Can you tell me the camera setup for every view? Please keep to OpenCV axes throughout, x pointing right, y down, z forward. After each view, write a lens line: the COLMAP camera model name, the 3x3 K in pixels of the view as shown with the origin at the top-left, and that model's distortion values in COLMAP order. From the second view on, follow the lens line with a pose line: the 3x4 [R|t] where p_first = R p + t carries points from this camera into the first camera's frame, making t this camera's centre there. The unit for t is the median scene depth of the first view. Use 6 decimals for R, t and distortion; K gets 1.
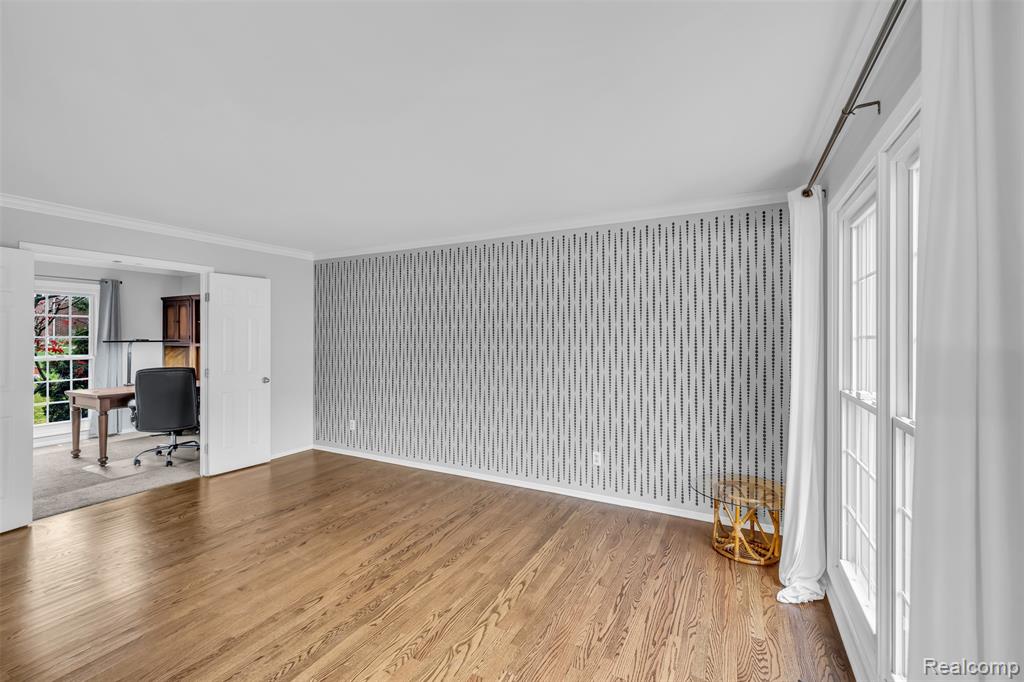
lens RADIAL K [[433.0, 0, 508.7], [0, 433.0, 335.5], [0, 0, 1]] dist [0.000514, -0.000229]
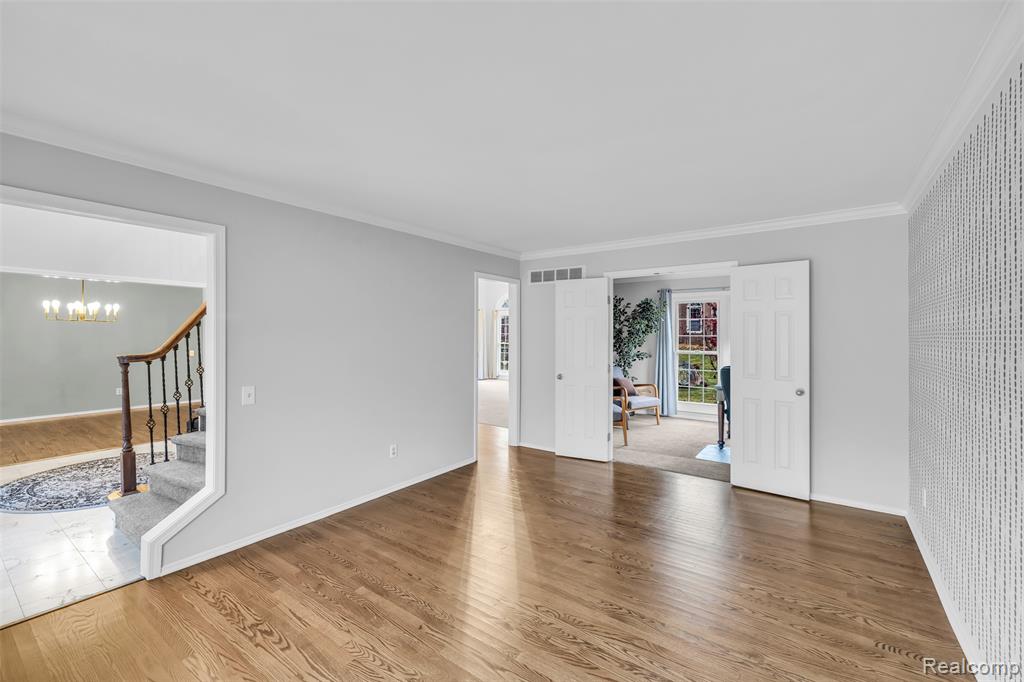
lens RADIAL K [[433.0, 0, 508.7], [0, 433.0, 335.5], [0, 0, 1]] dist [0.000514, -0.000229]
pose [[-0.150504, -0.002328, -0.988607, 0.246826], [0.002841, 0.999992, -0.002788, 0.002277], [0.988605, -0.003228, -0.150496, 0.523818]]
